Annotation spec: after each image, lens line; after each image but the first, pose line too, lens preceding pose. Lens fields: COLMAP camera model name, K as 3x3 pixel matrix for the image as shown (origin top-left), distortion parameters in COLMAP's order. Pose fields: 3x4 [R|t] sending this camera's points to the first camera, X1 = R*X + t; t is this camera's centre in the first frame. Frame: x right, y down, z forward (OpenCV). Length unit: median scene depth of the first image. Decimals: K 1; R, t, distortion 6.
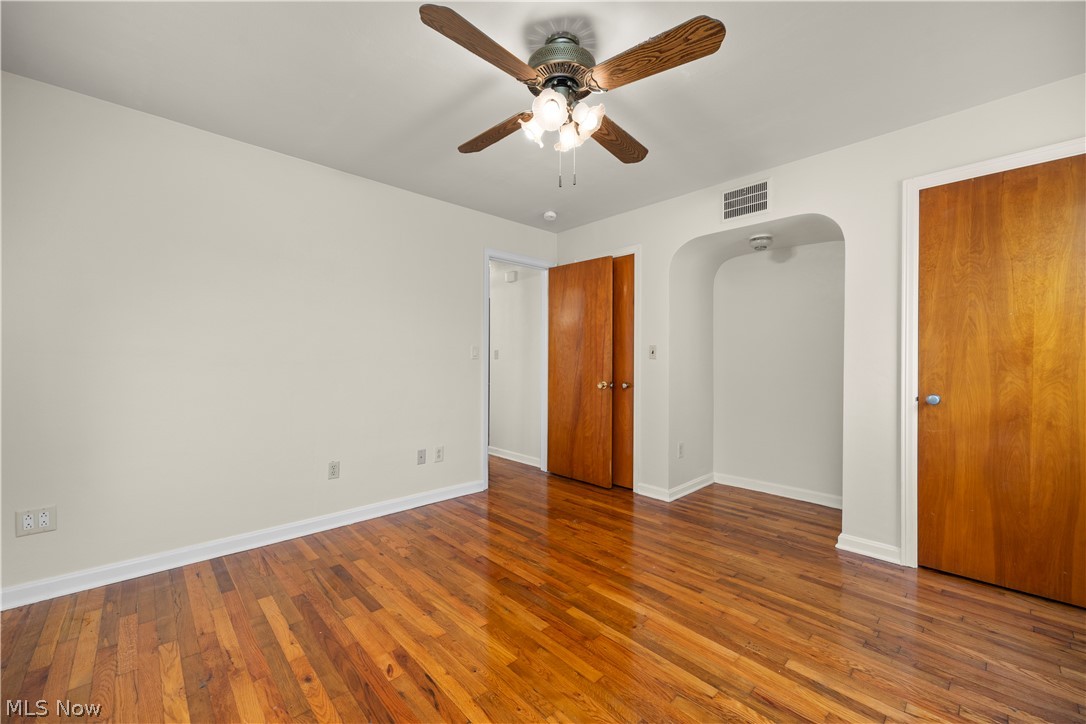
lens RADIAL K [[423.7, 0, 542.6], [0, 423.7, 365.4], [0, 0, 1]] dist [-0.001197, -0.000503]
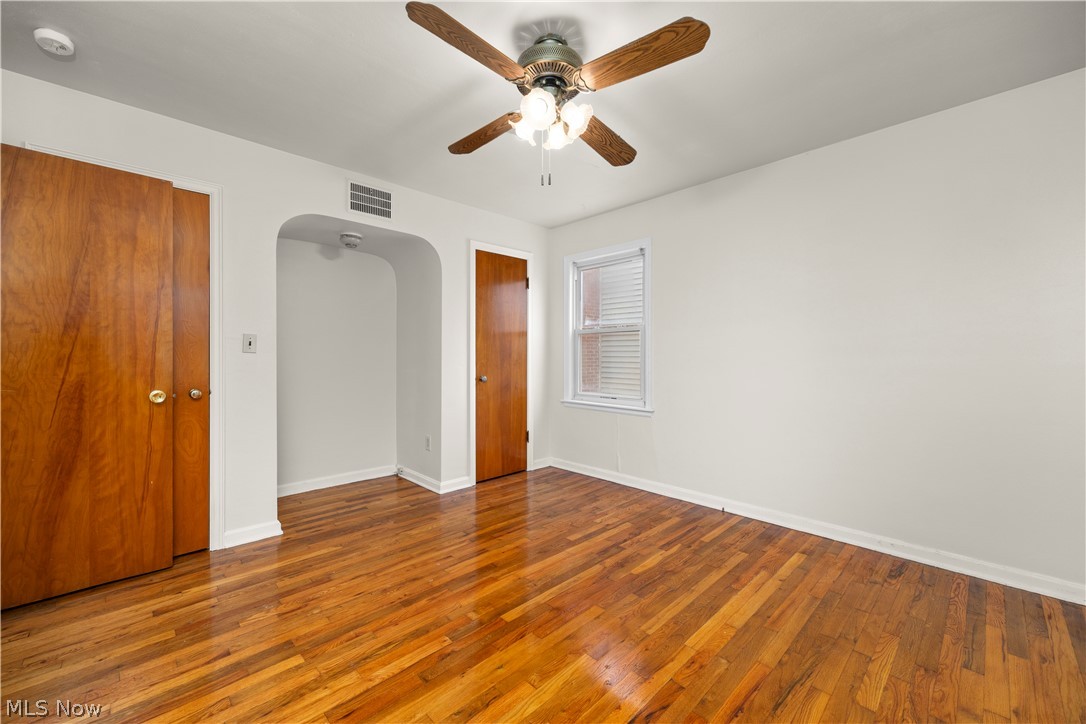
lens RADIAL K [[423.7, 0, 542.3], [0, 423.7, 361.1], [0, 0, 1]] dist [-0.001197, -0.000503]
pose [[-0.014882, -0.011887, 0.999819, -0.715815], [0.008965, 0.999888, 0.012022, -0.006911], [-0.999849, 0.009142, -0.014773, 0.759214]]
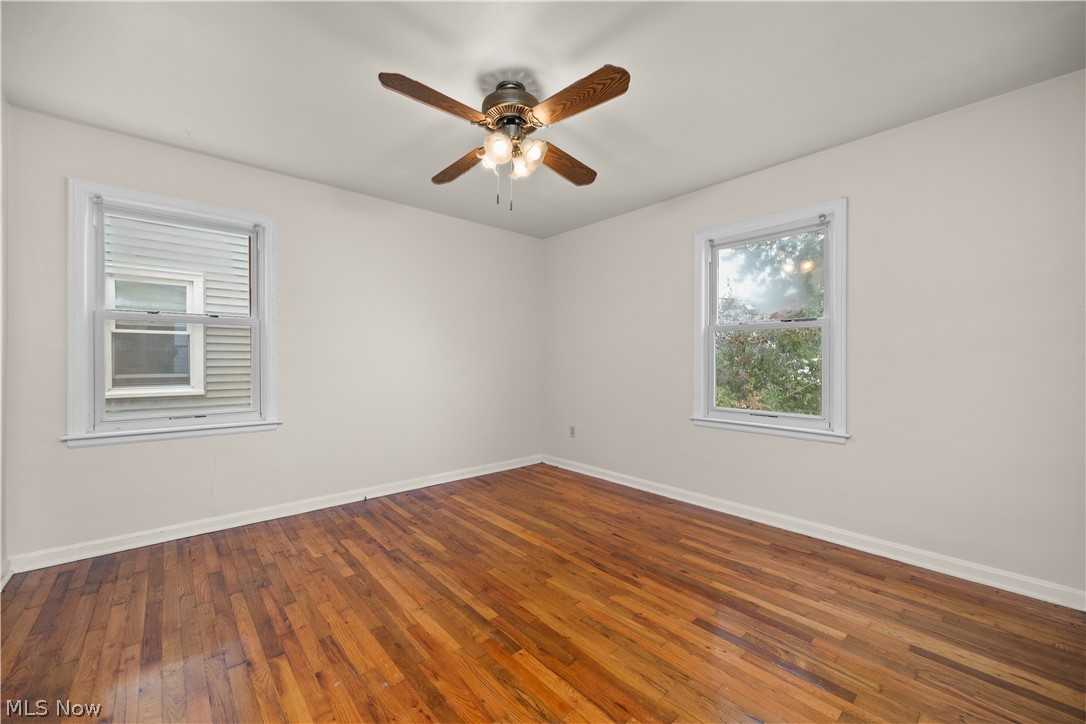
lens RADIAL K [[423.7, 0, 543.2], [0, 423.7, 360.7], [0, 0, 1]] dist [-0.001197, -0.000503]
pose [[-0.999632, -0.004589, 0.026745, -0.058455], [-0.004271, 0.999919, 0.011948, -0.013282], [-0.026798, 0.011830, -0.999571, 1.597812]]
